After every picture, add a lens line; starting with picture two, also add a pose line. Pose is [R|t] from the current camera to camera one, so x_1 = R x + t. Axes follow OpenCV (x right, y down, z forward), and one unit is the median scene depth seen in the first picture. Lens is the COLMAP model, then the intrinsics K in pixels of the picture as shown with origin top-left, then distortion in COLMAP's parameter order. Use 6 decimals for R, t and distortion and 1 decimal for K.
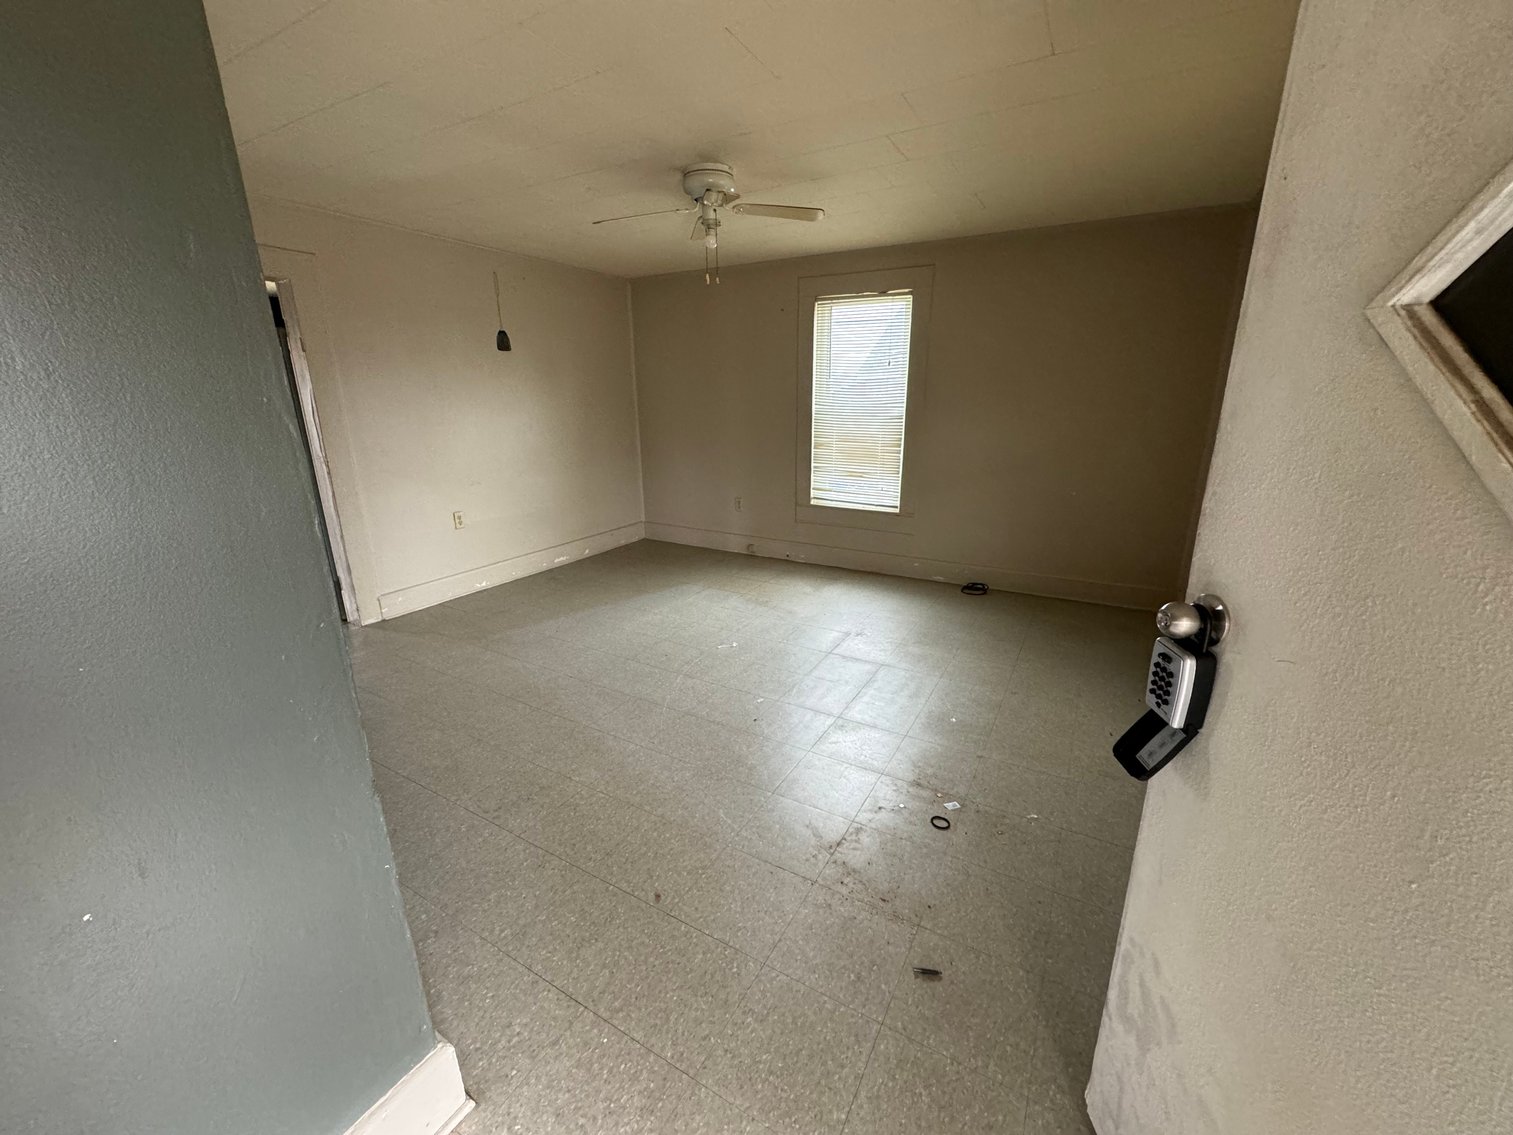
lens RADIAL K [[607.2, 0, 755.9], [0, 607.2, 569.4], [0, 0, 1]] dist [-0.002071, 0.000200]
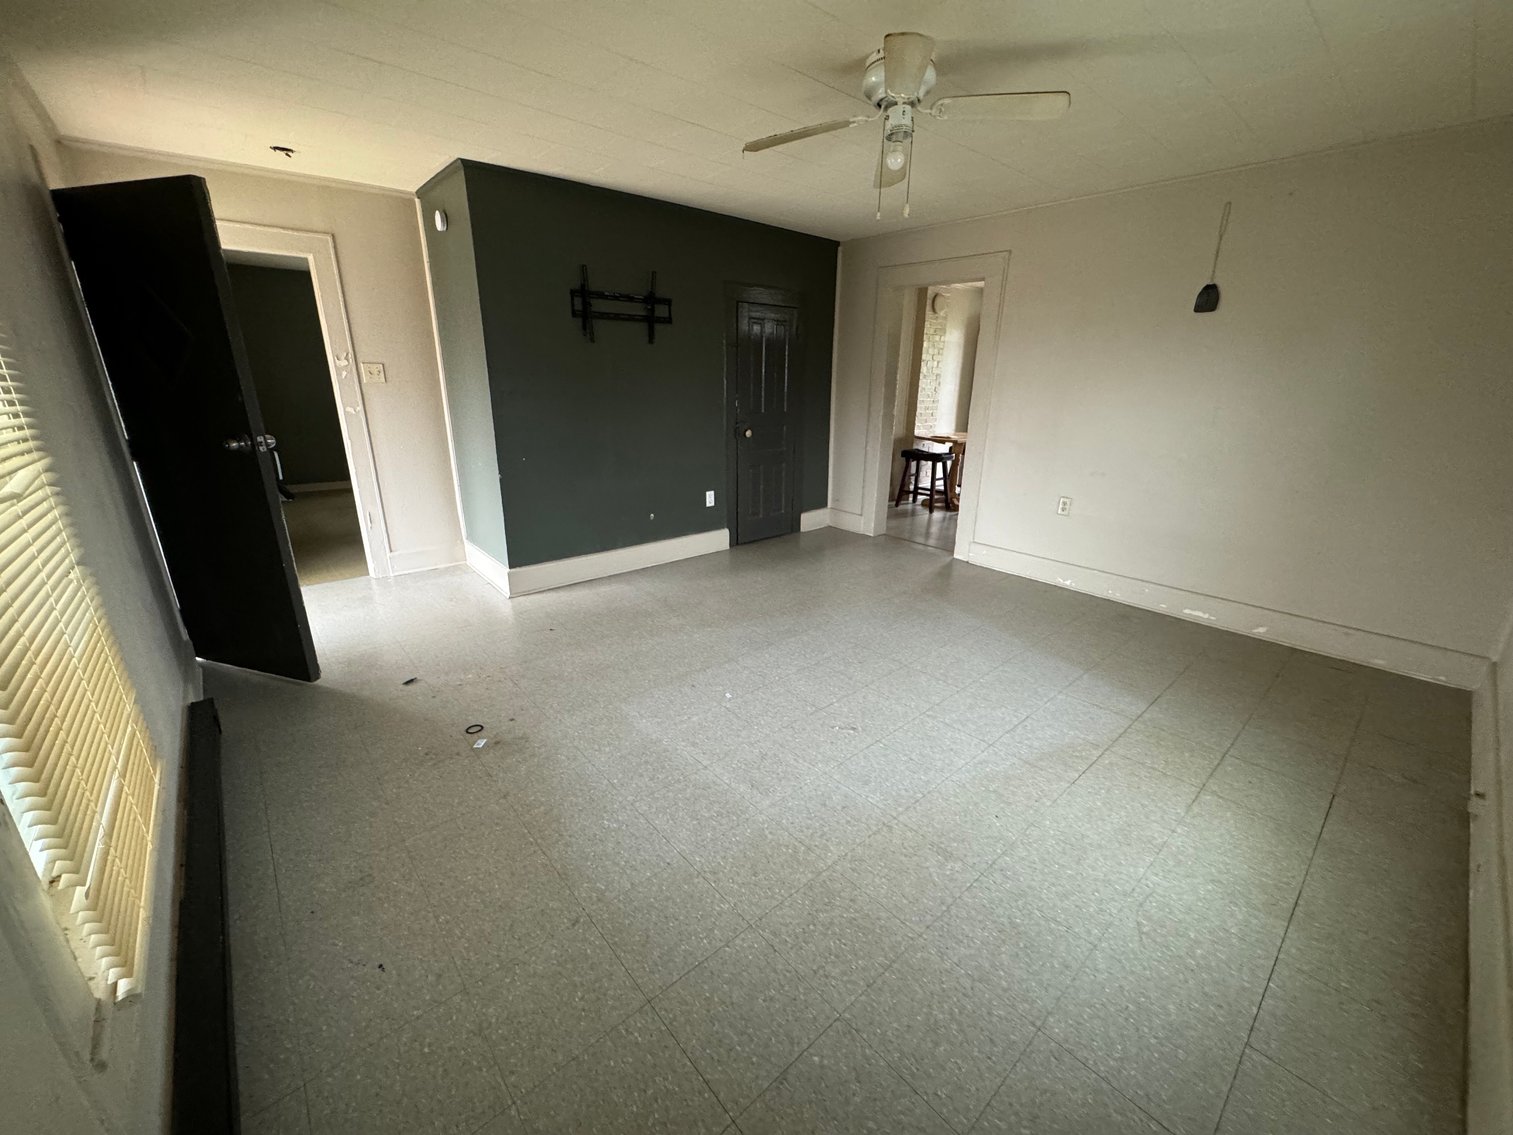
lens RADIAL K [[607.2, 0, 754.7], [0, 607.2, 567.0], [0, 0, 1]] dist [-0.002071, 0.000200]
pose [[-0.340392, 0.293015, -0.893463, 0.512085], [-0.267979, 0.880568, 0.390881, -0.224932], [0.901288, 0.372482, -0.221216, 0.771068]]
